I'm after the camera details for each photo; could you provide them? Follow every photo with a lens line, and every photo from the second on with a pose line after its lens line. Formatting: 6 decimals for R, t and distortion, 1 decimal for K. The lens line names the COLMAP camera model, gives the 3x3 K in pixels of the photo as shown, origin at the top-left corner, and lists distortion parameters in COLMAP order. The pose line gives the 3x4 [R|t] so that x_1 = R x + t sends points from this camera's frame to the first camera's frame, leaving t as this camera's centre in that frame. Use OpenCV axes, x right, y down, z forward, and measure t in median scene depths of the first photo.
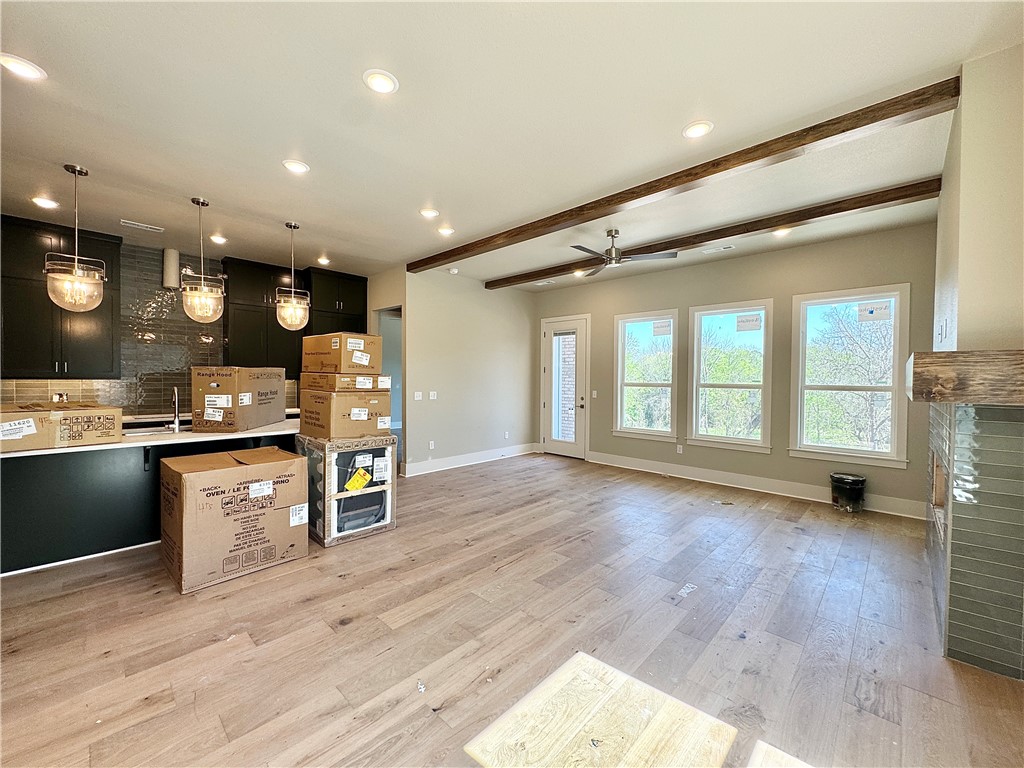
lens RADIAL K [[409.4, 0, 510.8], [0, 409.4, 384.2], [0, 0, 1]] dist [-0.002161, -0.000029]
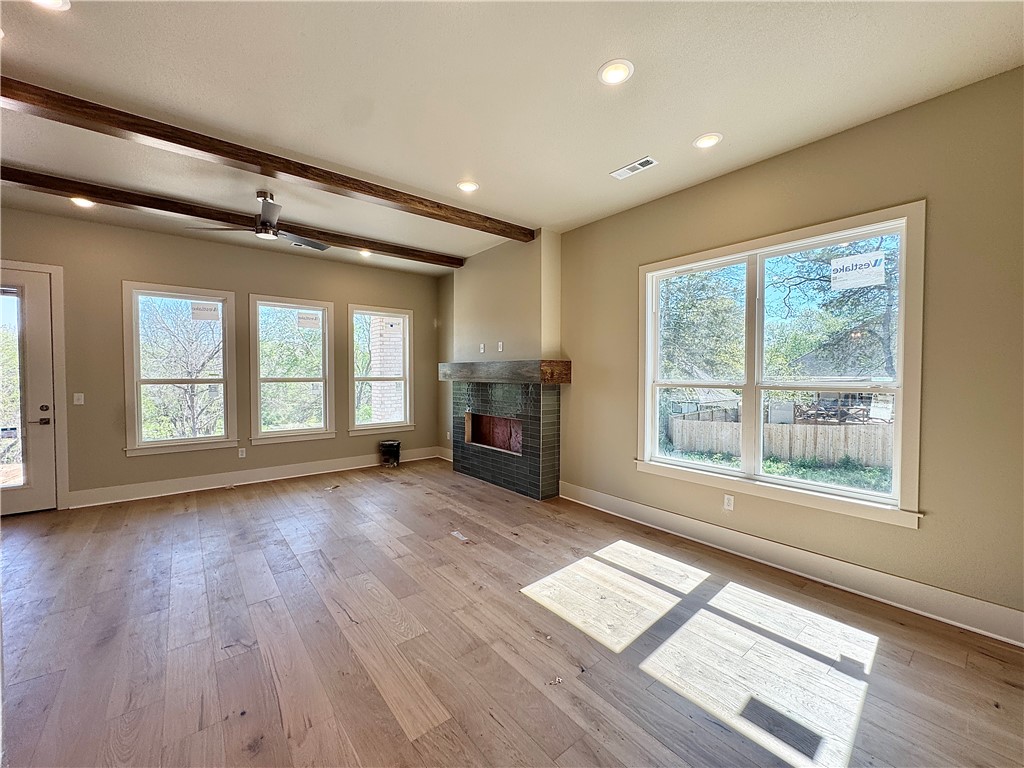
lens RADIAL K [[409.4, 0, 510.8], [0, 409.4, 384.2], [0, 0, 1]] dist [-0.002161, -0.000029]
pose [[0.127674, -0.034701, 0.991209, -0.589350], [0.016143, 0.999328, 0.032906, -0.013978], [-0.991685, 0.011800, 0.128148, 0.473164]]
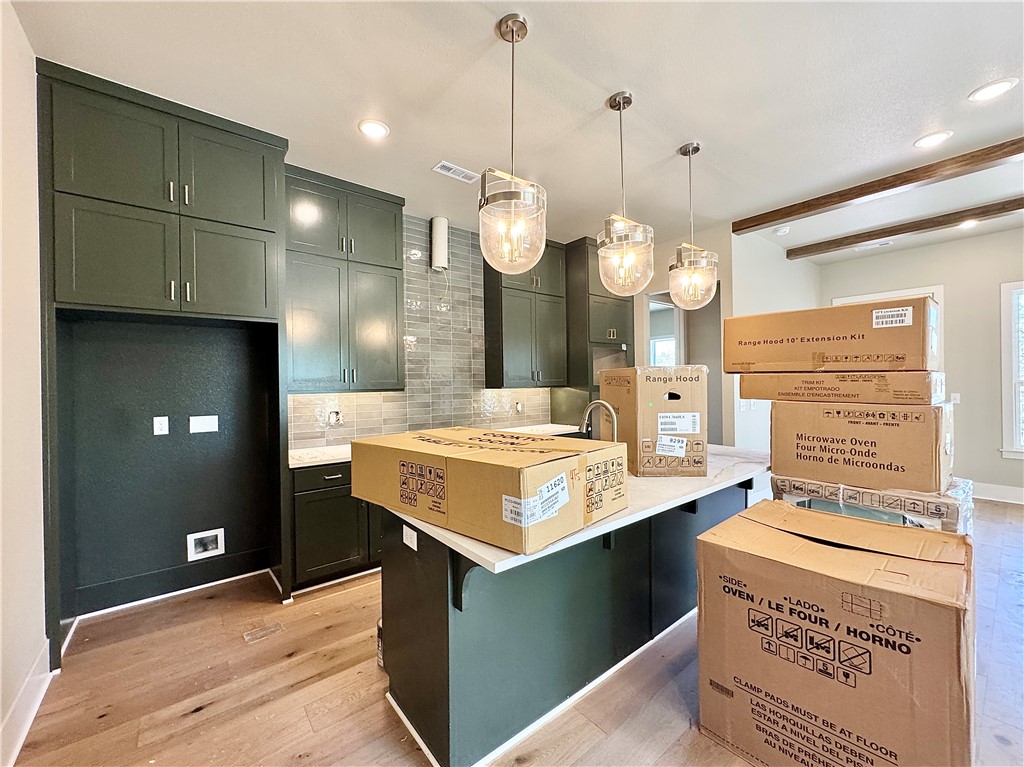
lens RADIAL K [[409.4, 0, 510.8], [0, 409.4, 383.7], [0, 0, 1]] dist [-0.002161, -0.000029]
pose [[0.991332, -0.021467, -0.129611, -0.829870], [0.019682, 0.999693, -0.015032, -0.011225], [0.129894, 0.012351, 0.991451, 0.358489]]
